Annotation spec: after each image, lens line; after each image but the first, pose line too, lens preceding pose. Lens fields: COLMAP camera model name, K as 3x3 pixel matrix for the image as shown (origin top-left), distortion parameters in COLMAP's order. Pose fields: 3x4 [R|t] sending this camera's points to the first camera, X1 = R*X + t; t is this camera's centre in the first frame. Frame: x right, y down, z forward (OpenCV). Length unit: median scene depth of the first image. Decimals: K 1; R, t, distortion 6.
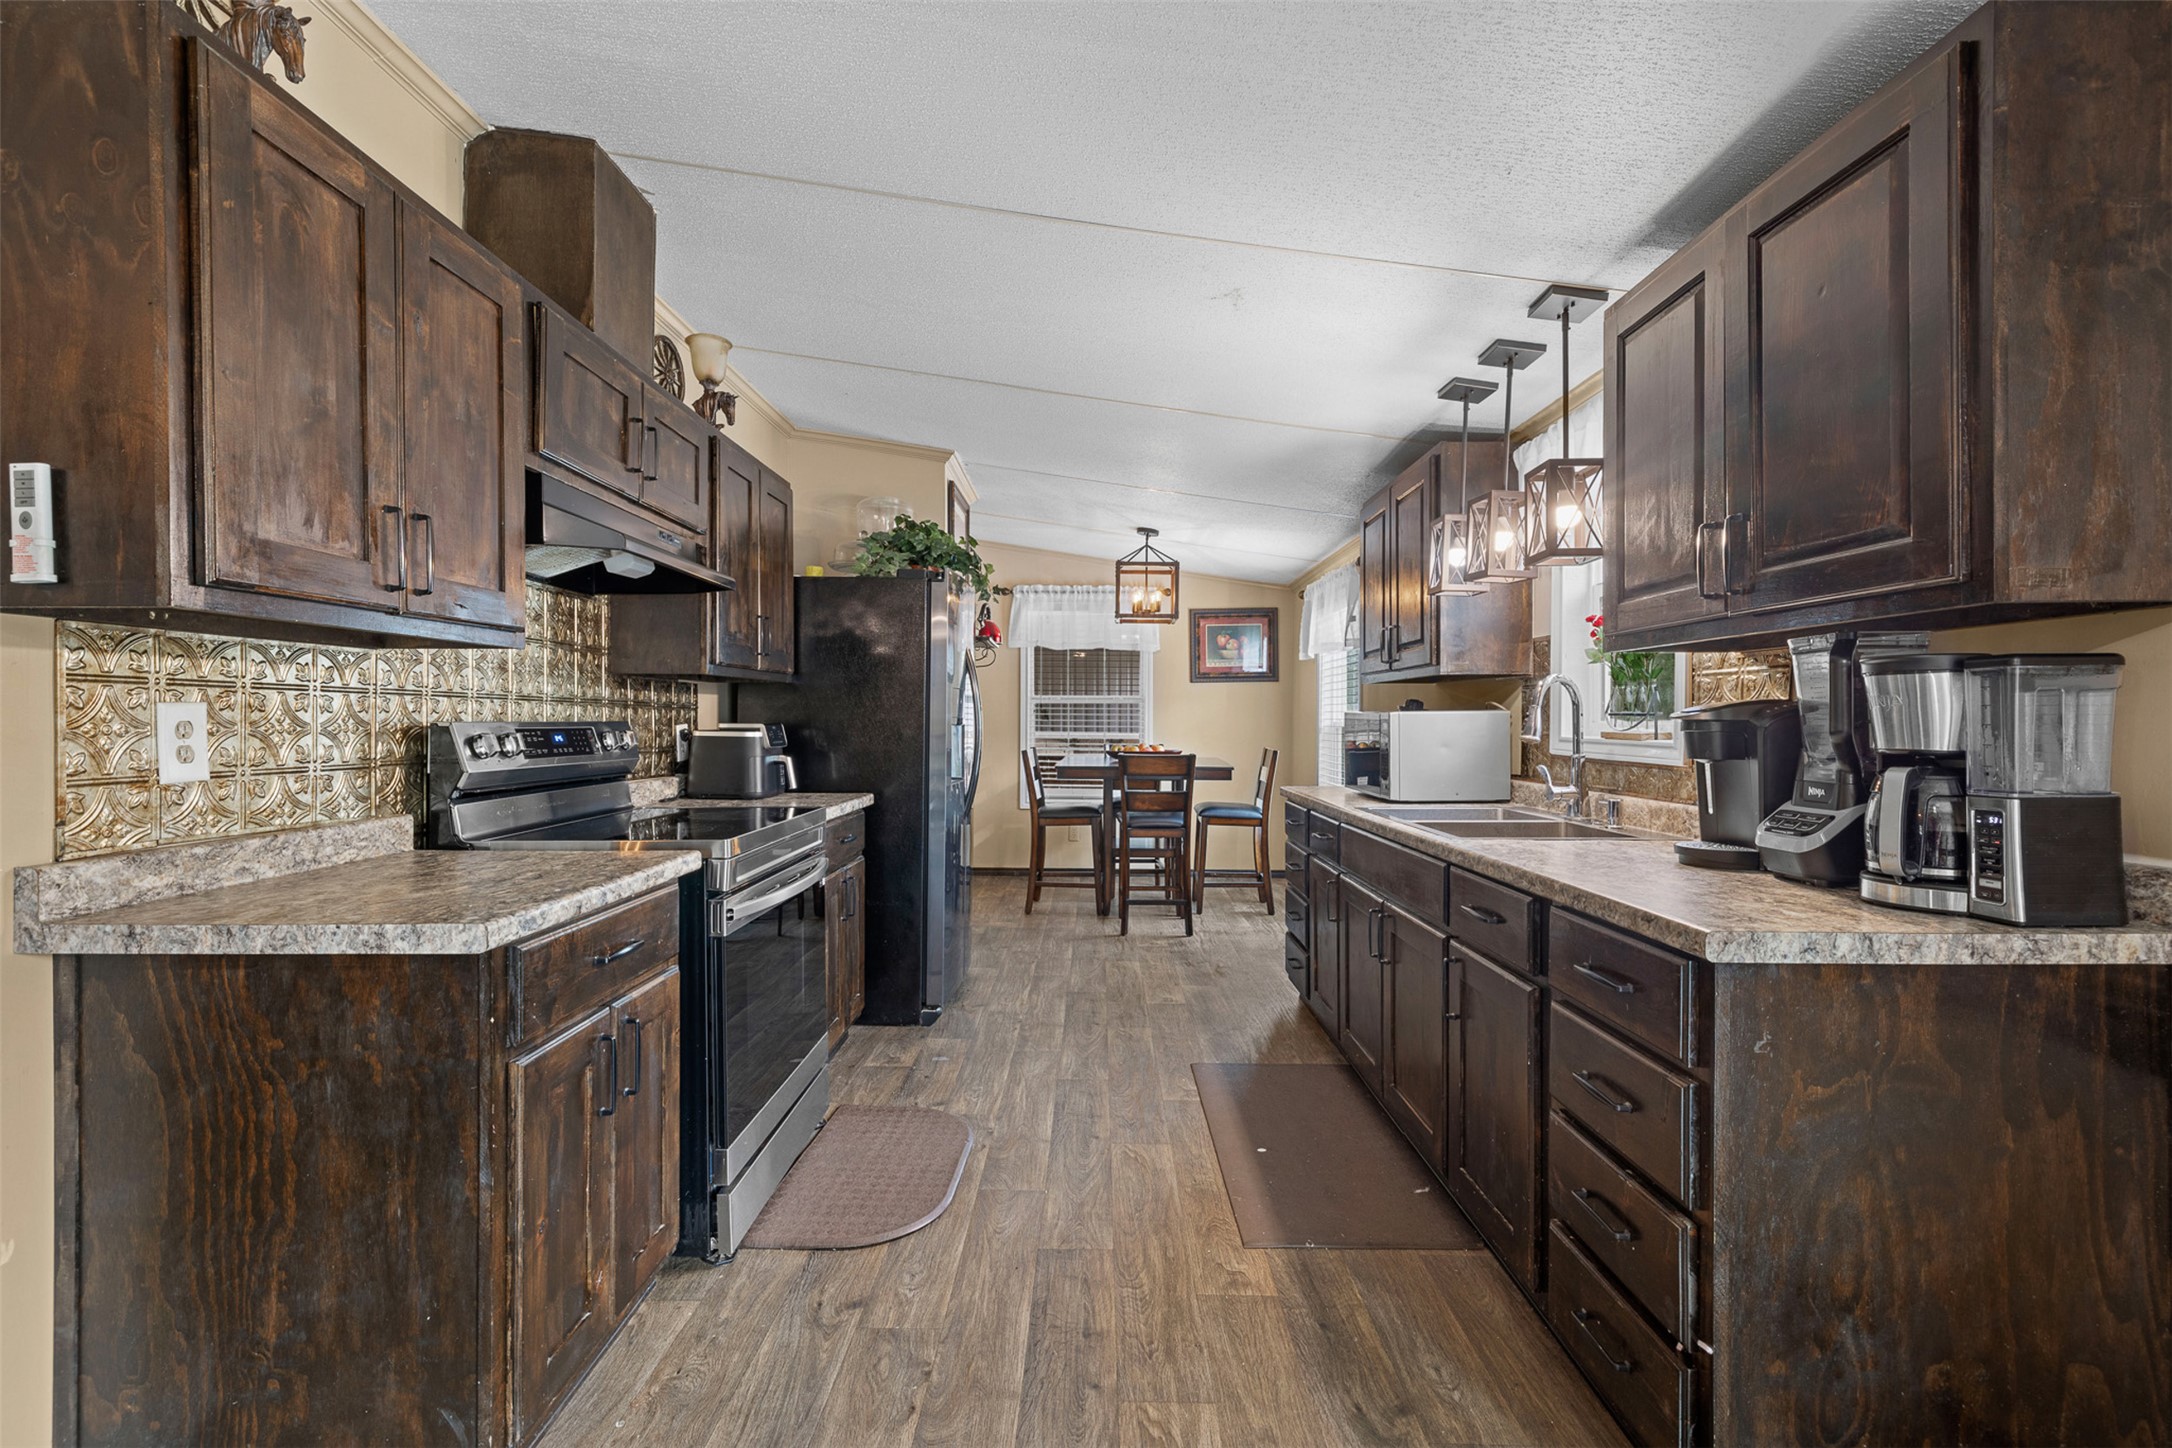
lens RADIAL K [[950.9, 0, 1077.4], [0, 950.9, 727.0], [0, 0, 1]] dist [0.004339, 0.000217]
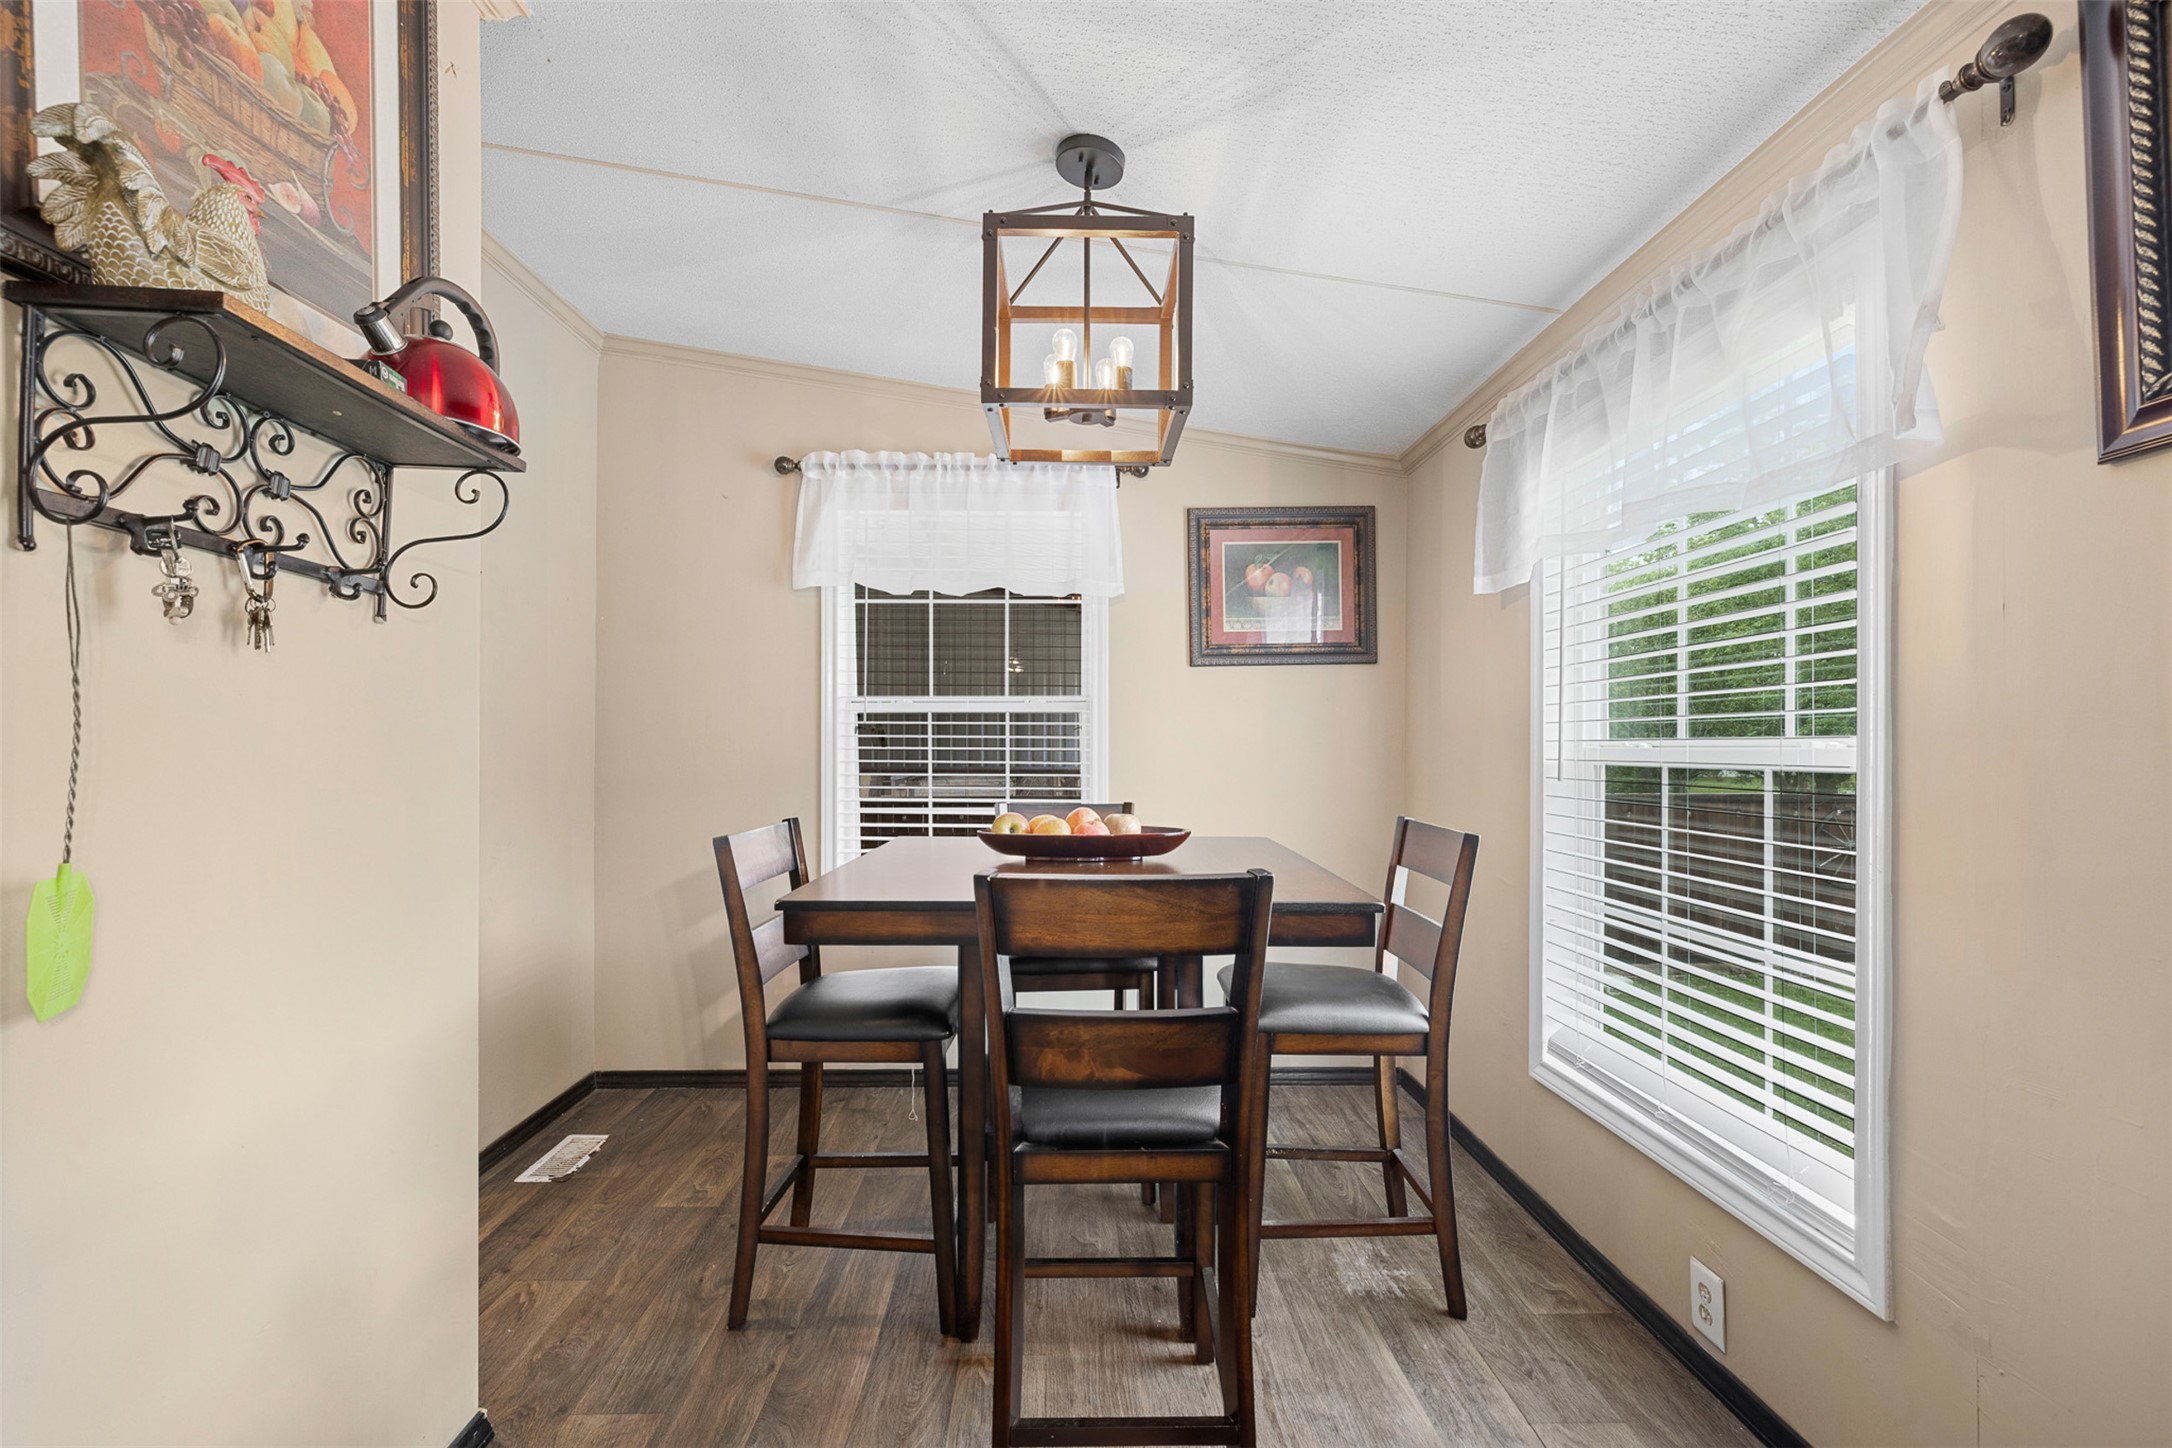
lens RADIAL K [[950.9, 0, 1083.0], [0, 950.9, 743.0], [0, 0, 1]] dist [0.004339, 0.000217]
pose [[0.998824, -0.002889, 0.048398, 0.113881], [0.003600, 0.999887, -0.014613, -0.006995], [-0.048350, 0.014770, 0.998721, 1.385750]]
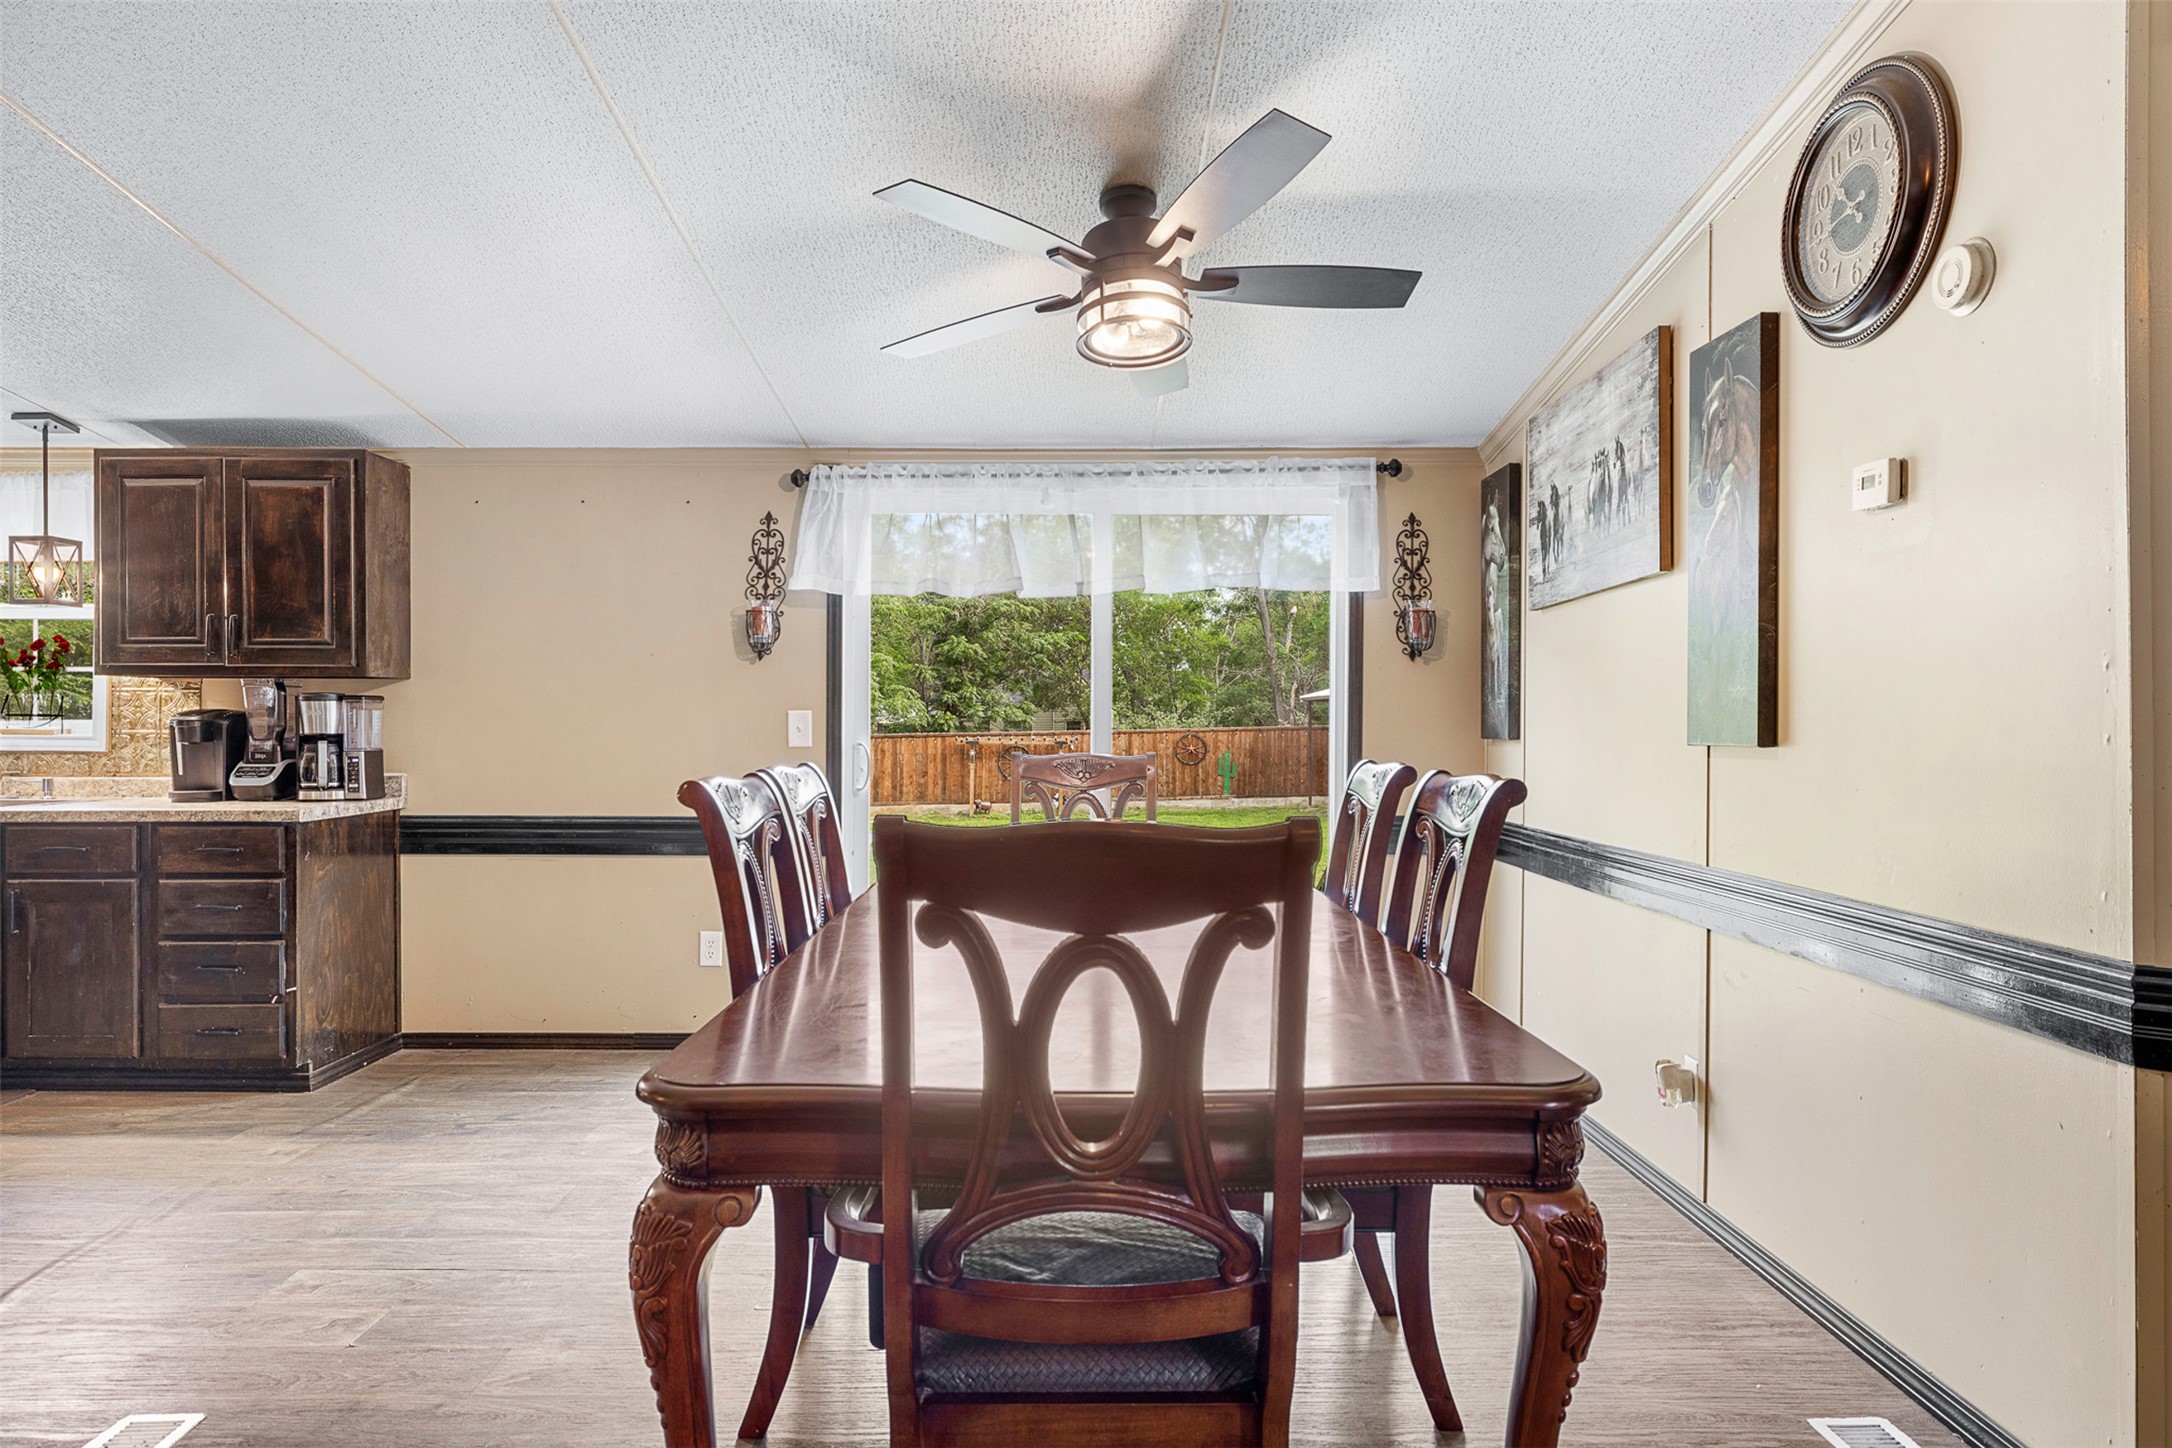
lens RADIAL K [[1301.8, 0, 1086.5], [0, 1301.8, 721.3], [0, 0, 1]] dist [0.001513, 0.000583]
pose [[-0.024351, -0.004947, 0.999691, -1.238162], [0.004489, 0.999977, 0.005058, -0.007428], [-0.999693, 0.004611, -0.024328, -0.419688]]
